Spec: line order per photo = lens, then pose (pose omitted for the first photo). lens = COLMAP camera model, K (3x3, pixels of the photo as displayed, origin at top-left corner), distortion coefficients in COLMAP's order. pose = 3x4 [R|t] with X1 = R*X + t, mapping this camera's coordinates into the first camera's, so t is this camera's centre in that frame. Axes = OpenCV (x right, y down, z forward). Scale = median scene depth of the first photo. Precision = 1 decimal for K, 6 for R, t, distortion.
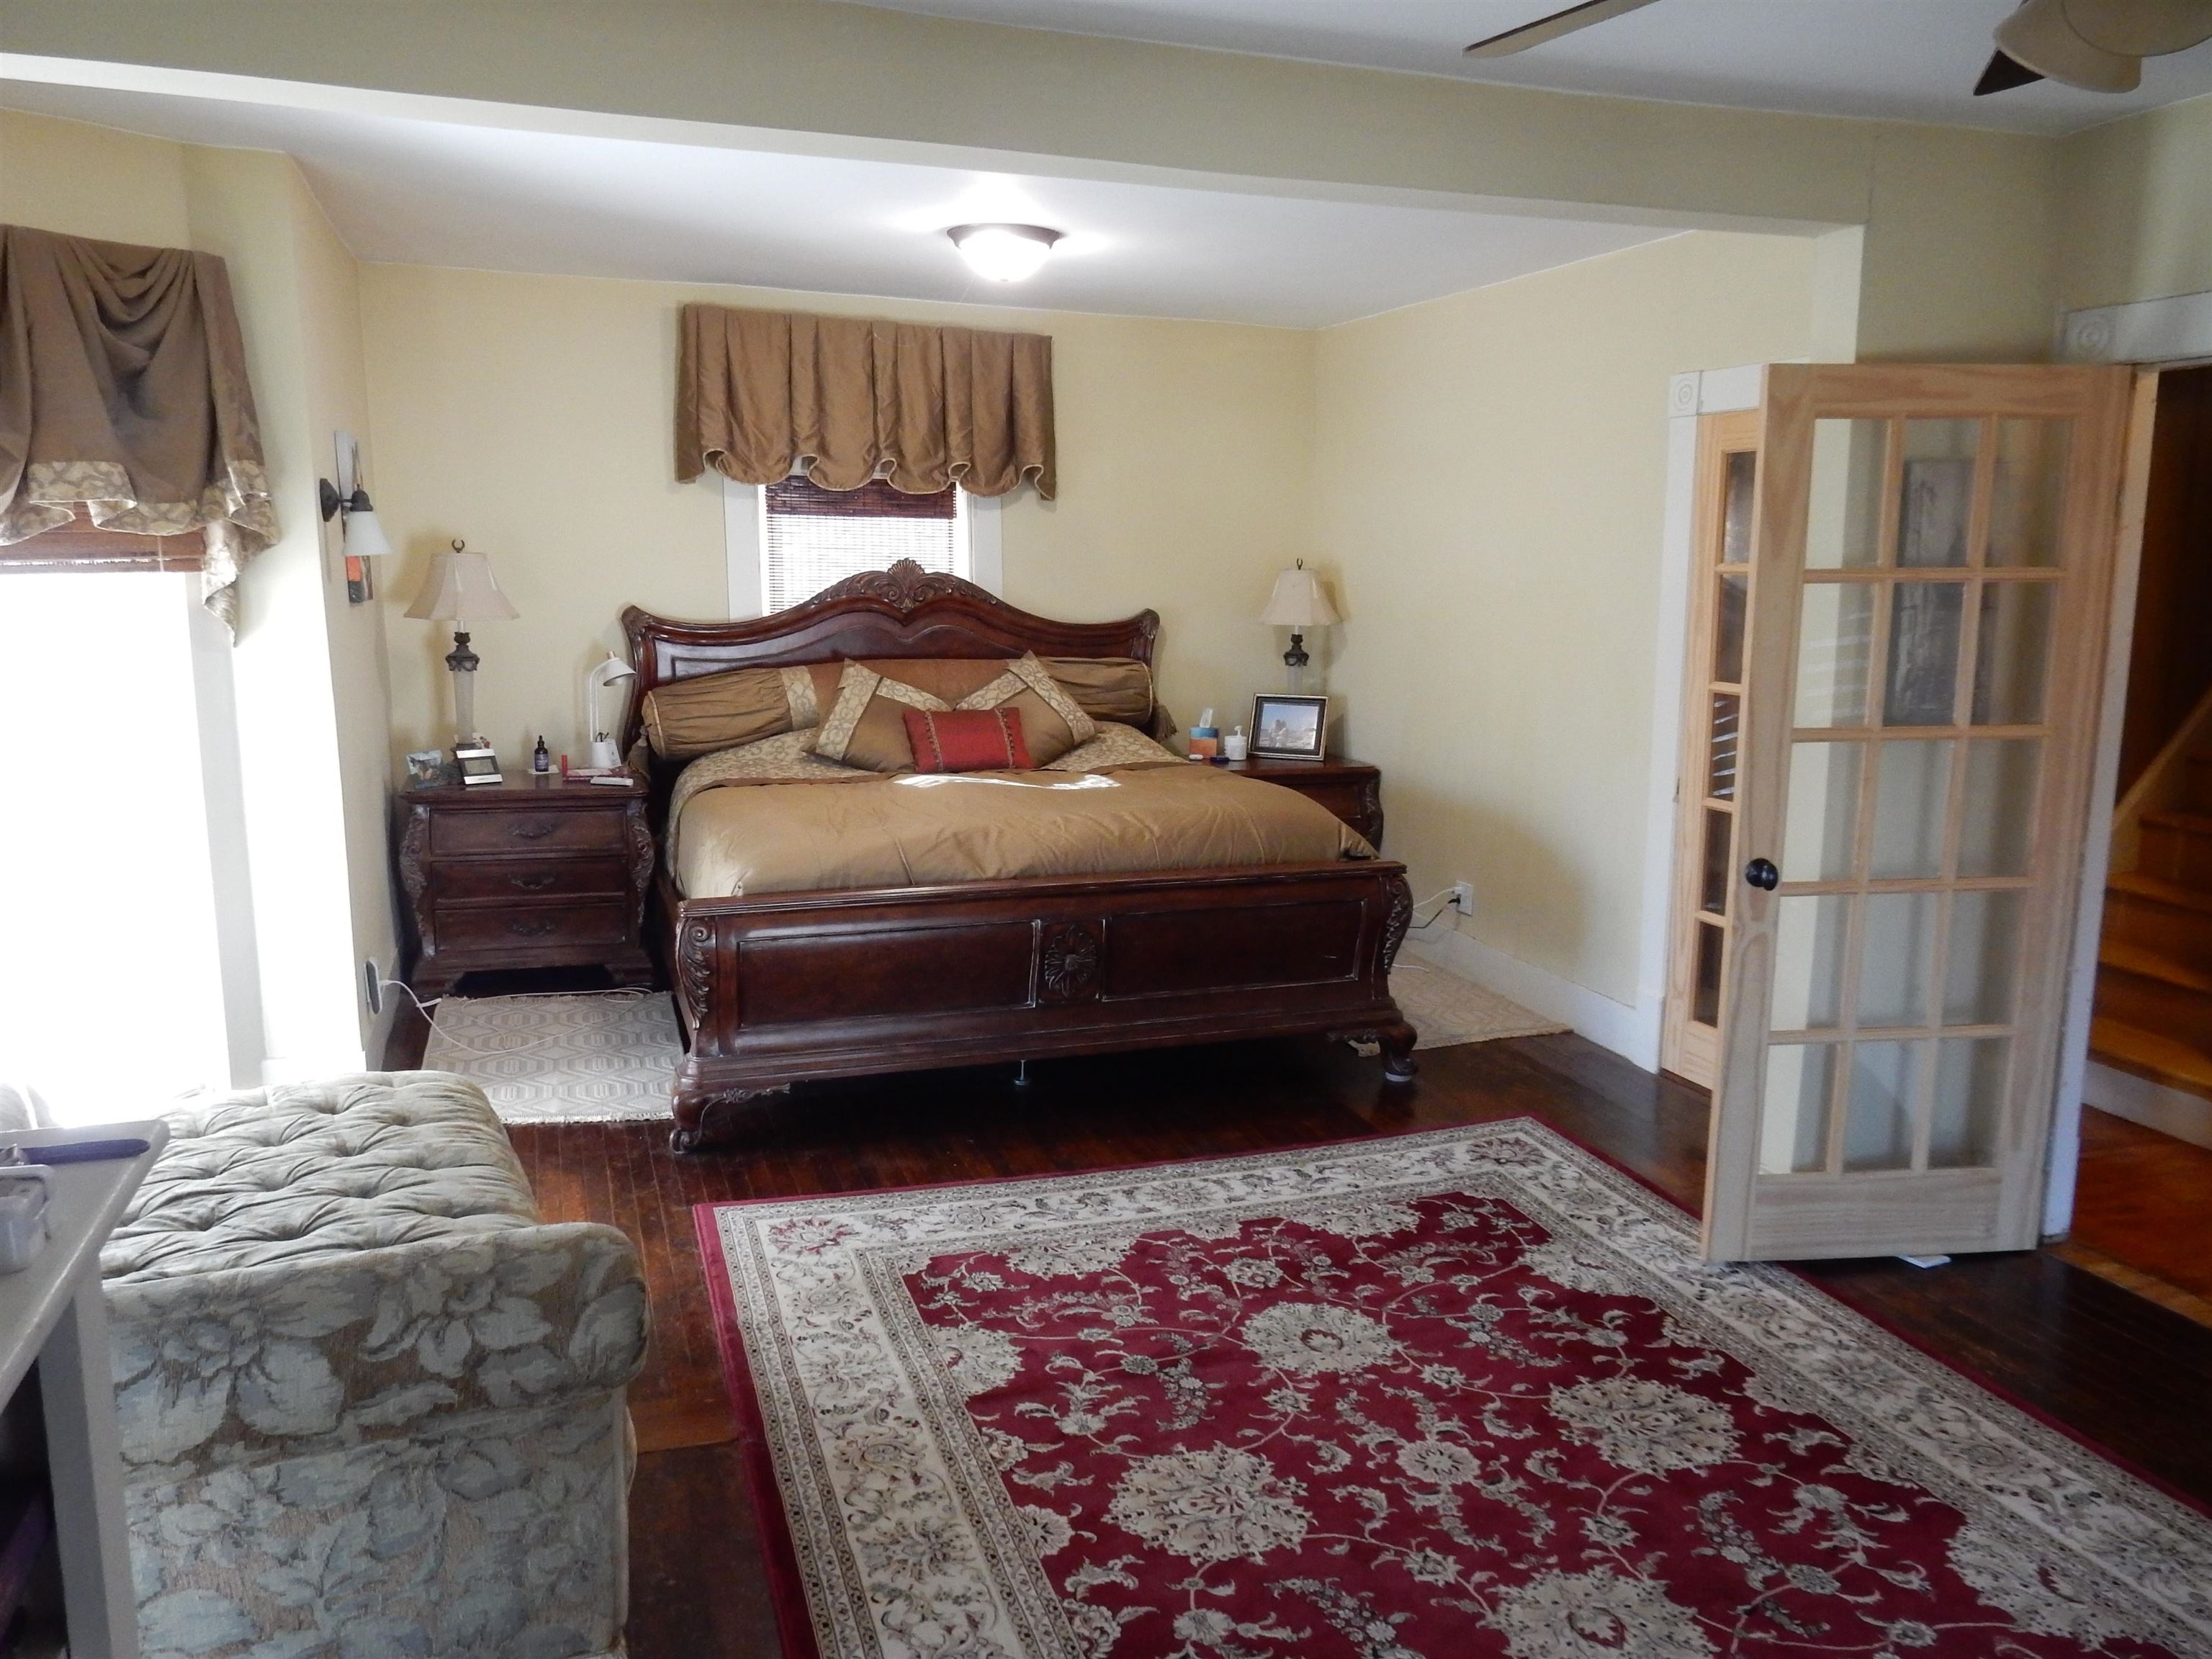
lens RADIAL K [[1611.9, 0, 1106.0], [0, 1611.9, 829.5], [0, 0, 1]] dist [-0.007728, -0.000241]
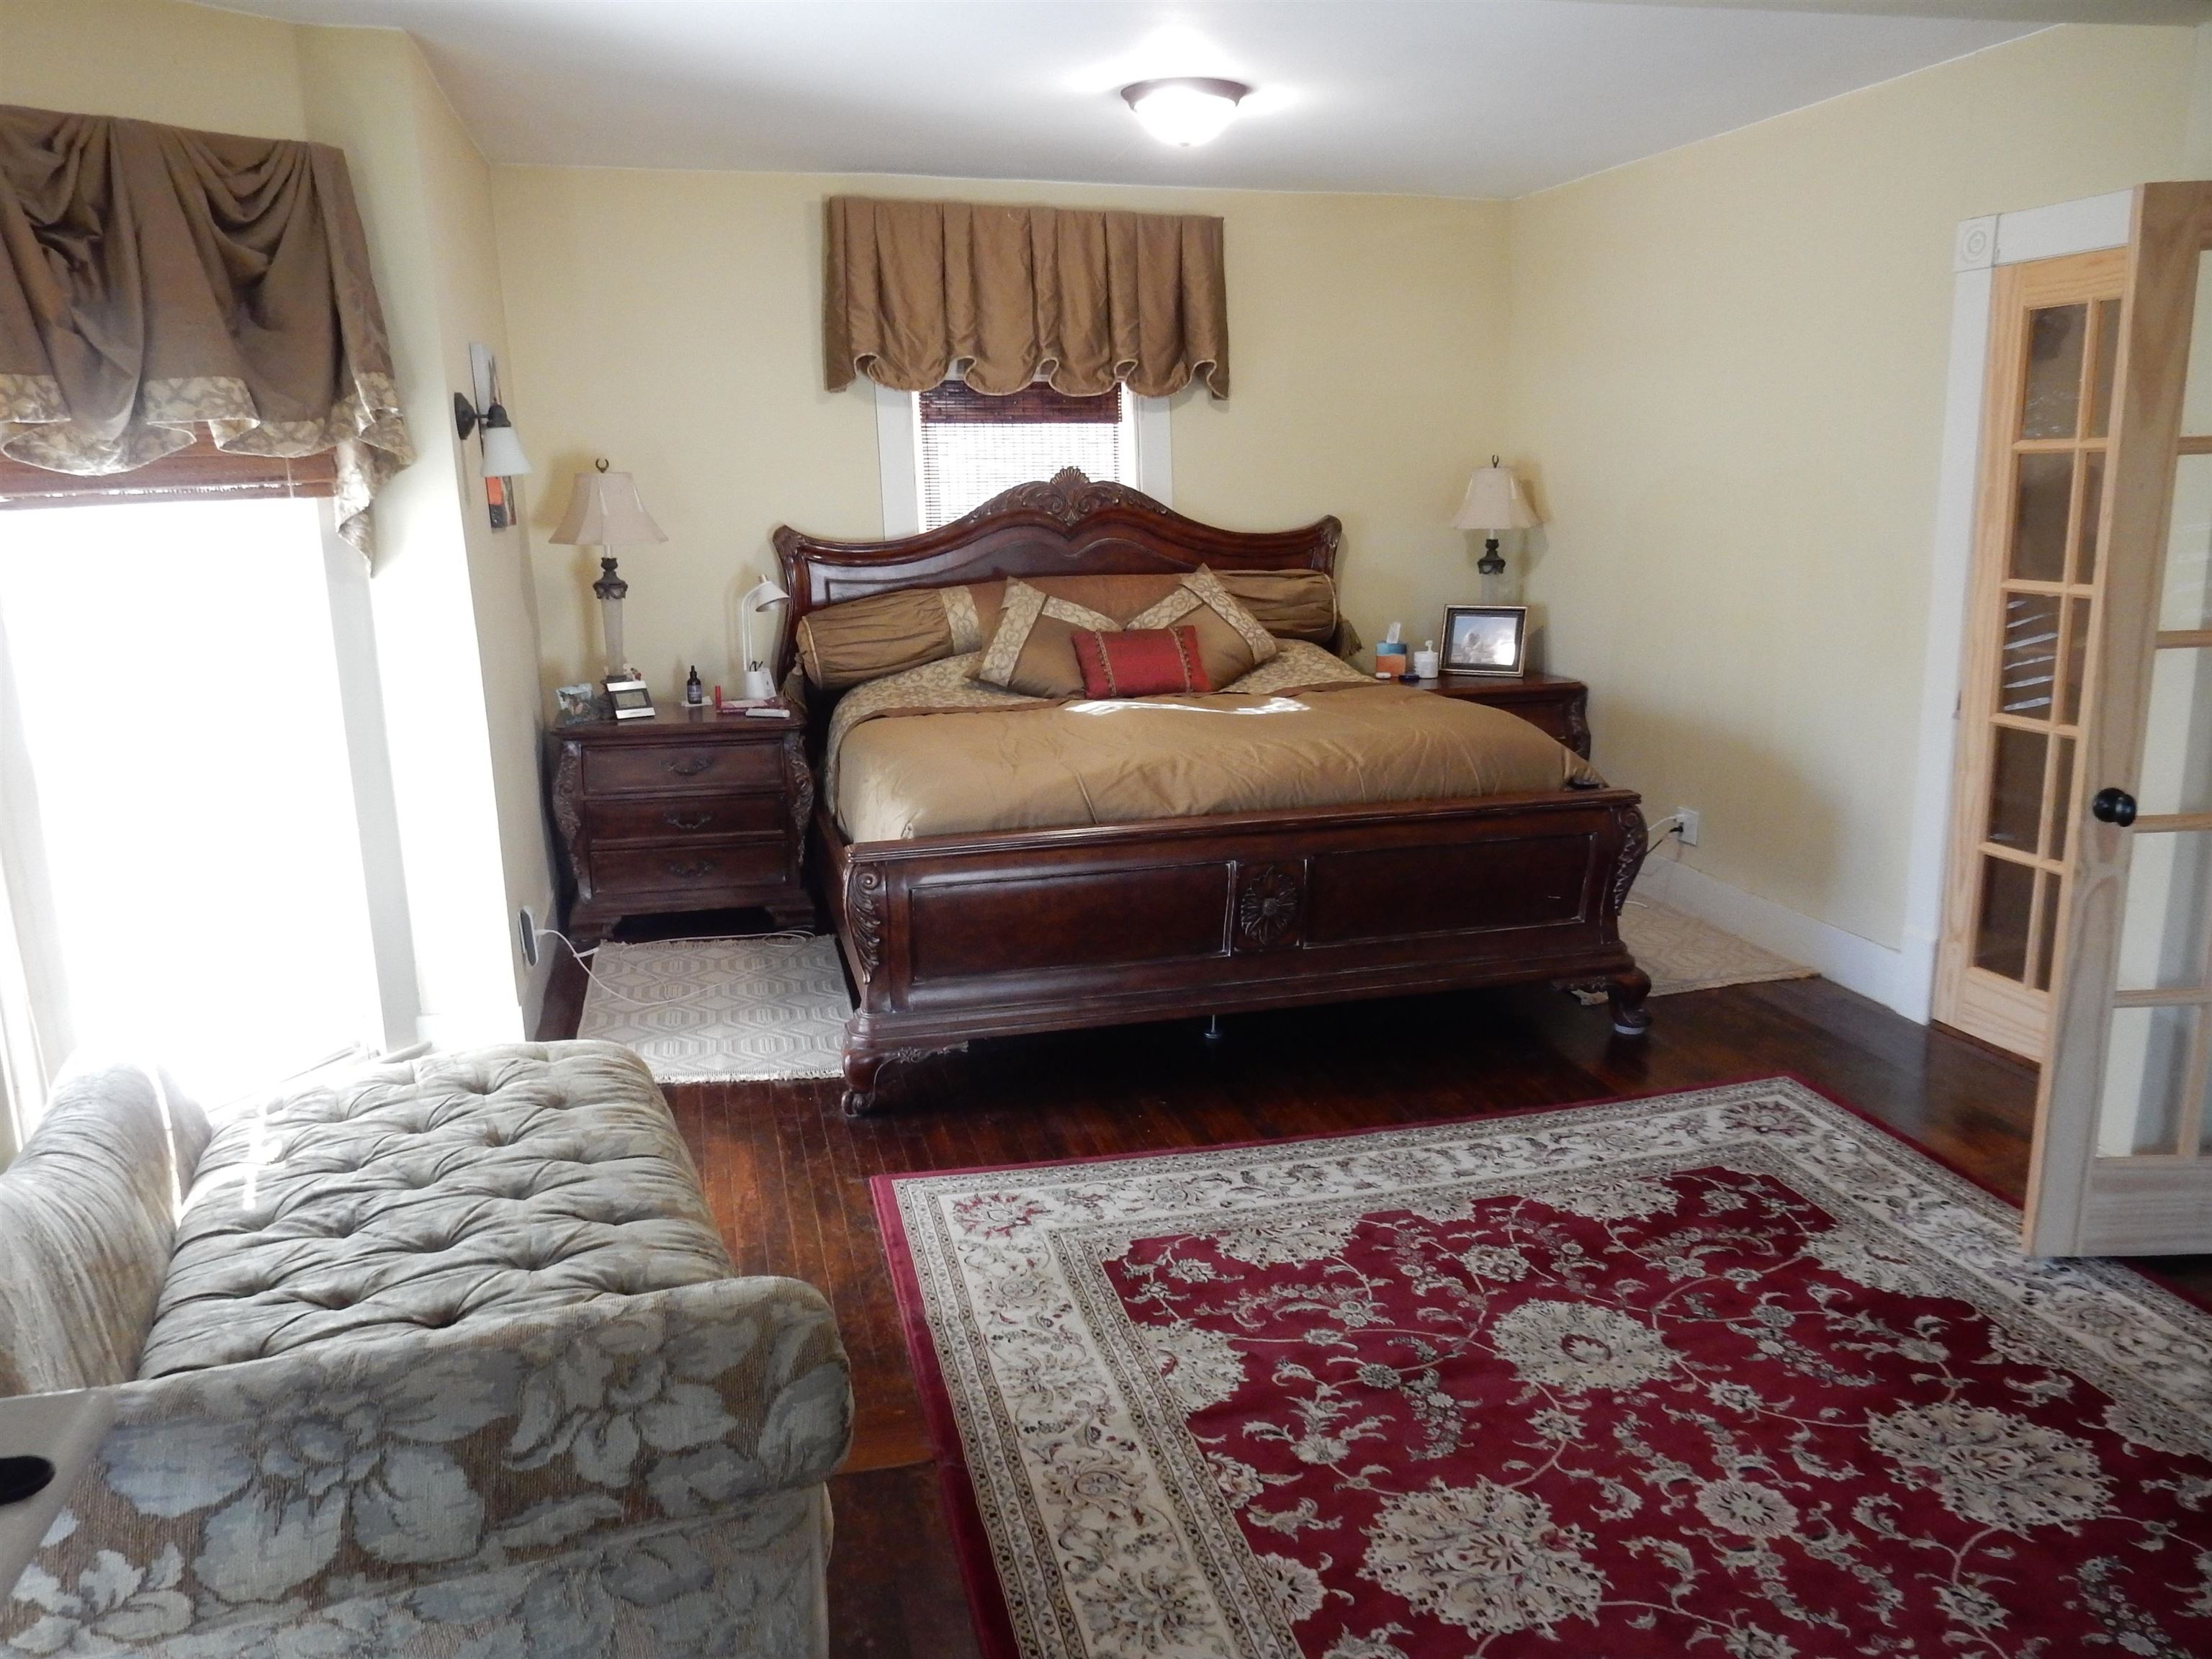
lens RADIAL K [[1626.9, 0, 1100.2], [0, 1626.9, 836.7], [0, 0, 1]] dist [0.000982, 0.000445]
pose [[0.995648, -0.008756, -0.092777, -0.039616], [0.013751, 0.998482, 0.053330, -0.009116], [0.092170, -0.054373, 0.994258, 0.104291]]
